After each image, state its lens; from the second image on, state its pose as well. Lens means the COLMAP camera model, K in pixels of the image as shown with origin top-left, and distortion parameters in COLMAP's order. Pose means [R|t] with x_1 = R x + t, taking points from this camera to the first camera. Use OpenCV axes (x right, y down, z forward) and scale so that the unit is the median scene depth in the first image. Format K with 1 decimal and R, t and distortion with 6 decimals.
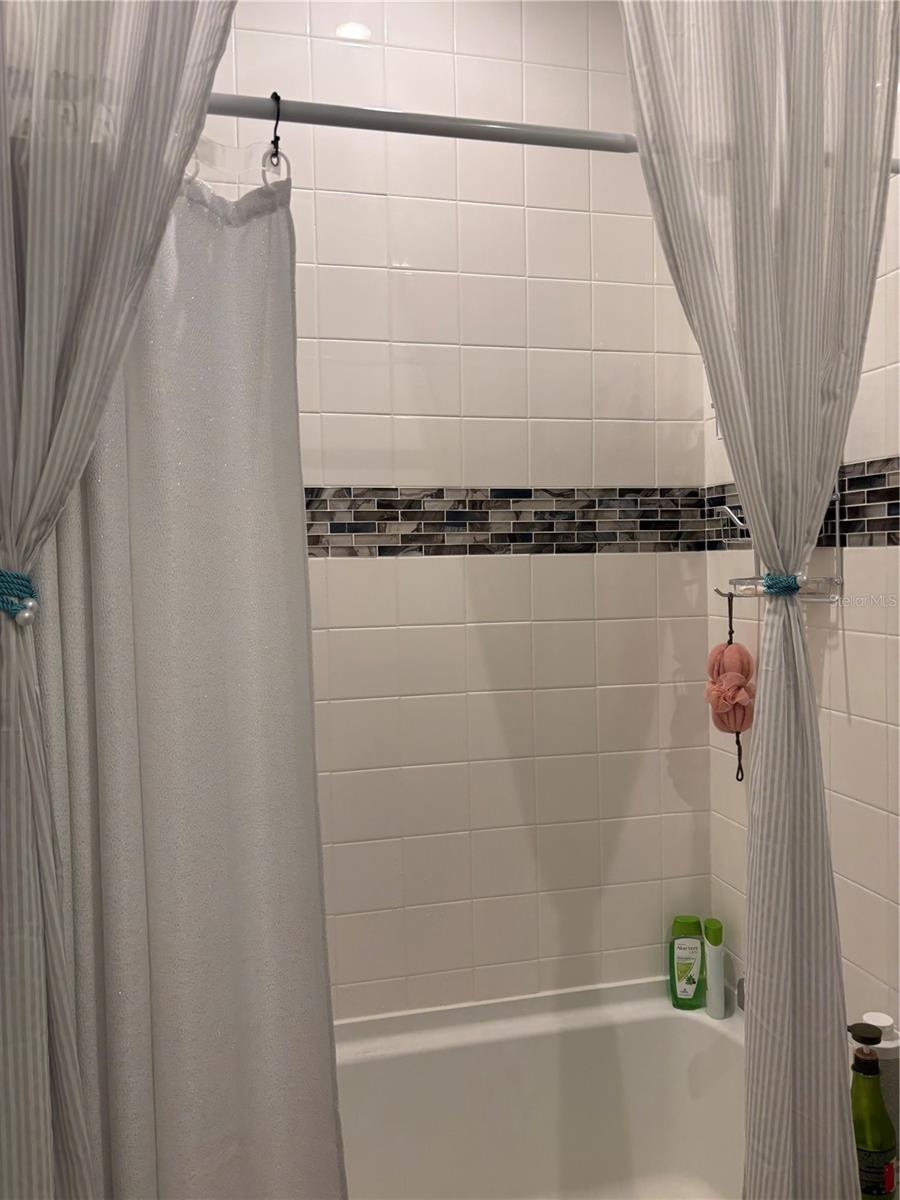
lens RADIAL K [[912.5, 0, 448.9], [0, 912.5, 608.4], [0, 0, 1]] dist [0.020490, -0.001787]
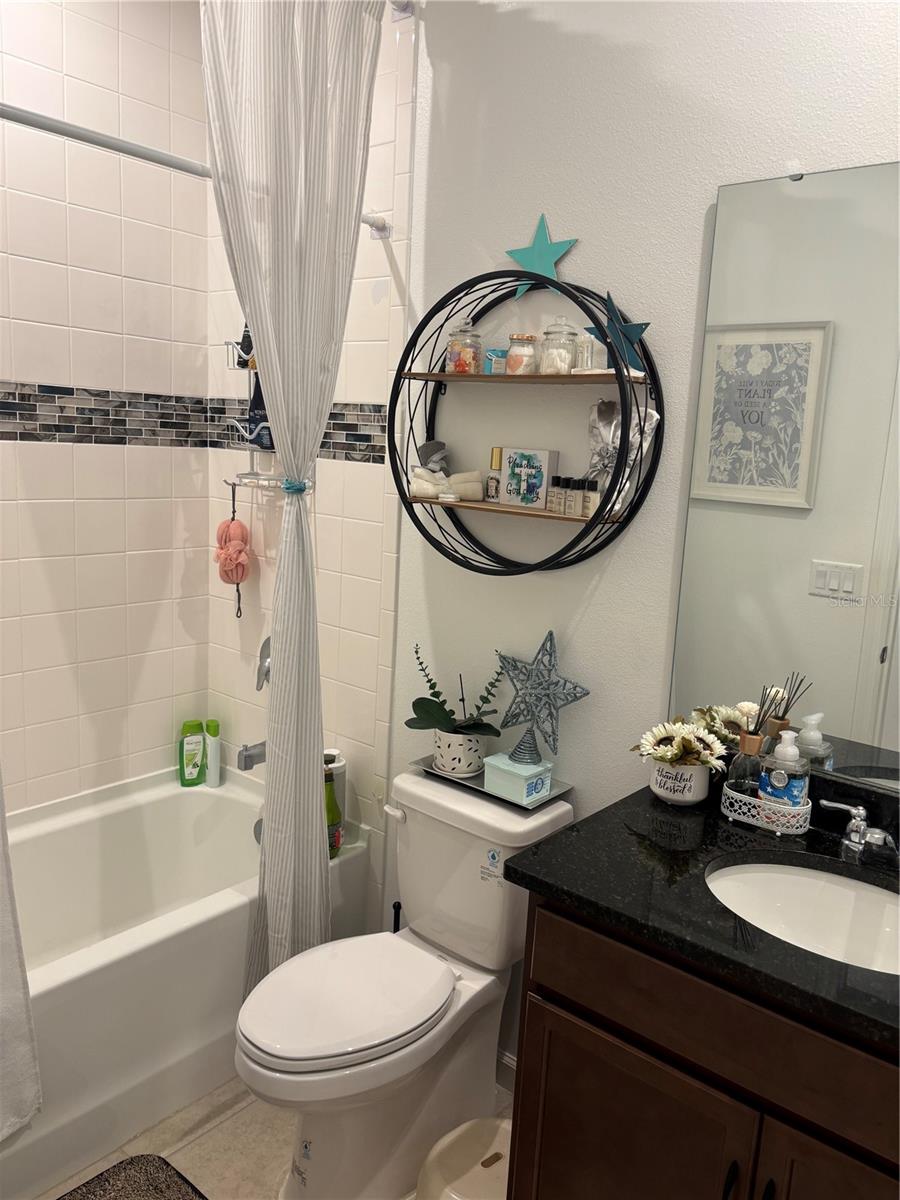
lens RADIAL K [[912.5, 0, 448.9], [0, 912.5, 608.4], [0, 0, 1]] dist [0.020490, -0.001787]
pose [[0.802600, -0.046559, 0.594697, -0.239208], [-0.042484, 0.989956, 0.134839, -0.026939], [-0.595002, -0.133487, 0.792561, -0.282962]]
